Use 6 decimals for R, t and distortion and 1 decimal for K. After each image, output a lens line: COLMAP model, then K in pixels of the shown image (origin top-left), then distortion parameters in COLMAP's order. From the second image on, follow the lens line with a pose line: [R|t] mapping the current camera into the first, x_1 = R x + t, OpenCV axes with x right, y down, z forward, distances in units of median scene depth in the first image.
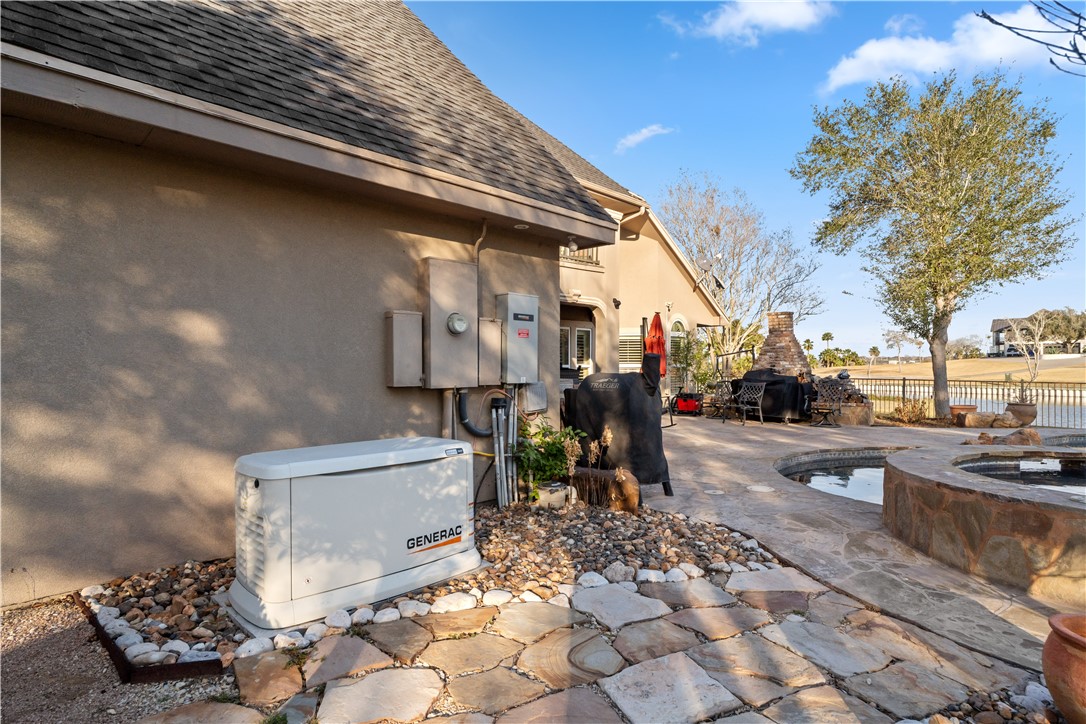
lens RADIAL K [[555.3, 0, 542.5], [0, 555.3, 359.8], [0, 0, 1]] dist [-0.002634, 0.000871]
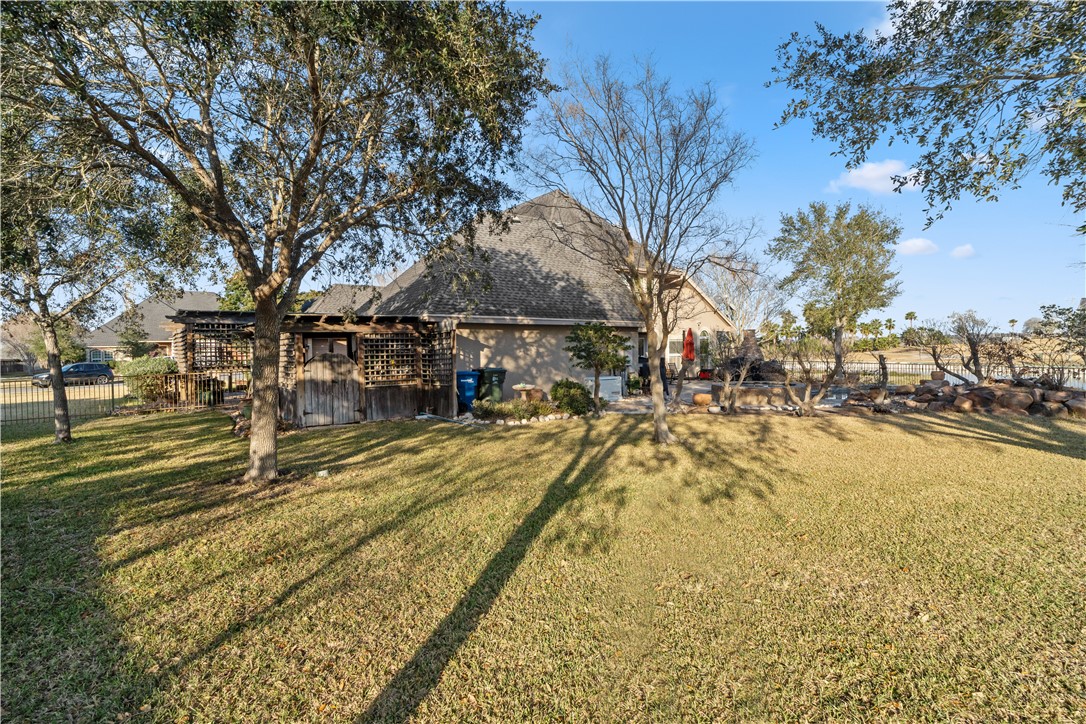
lens RADIAL K [[555.3, 0, 542.5], [0, 555.3, 359.8], [0, 0, 1]] dist [-0.002634, 0.000871]
pose [[0.989583, -0.001106, -0.143961, -0.027468], [0.006609, 0.999265, 0.037754, -0.054787], [0.143814, -0.038312, 0.988863, -1.107663]]
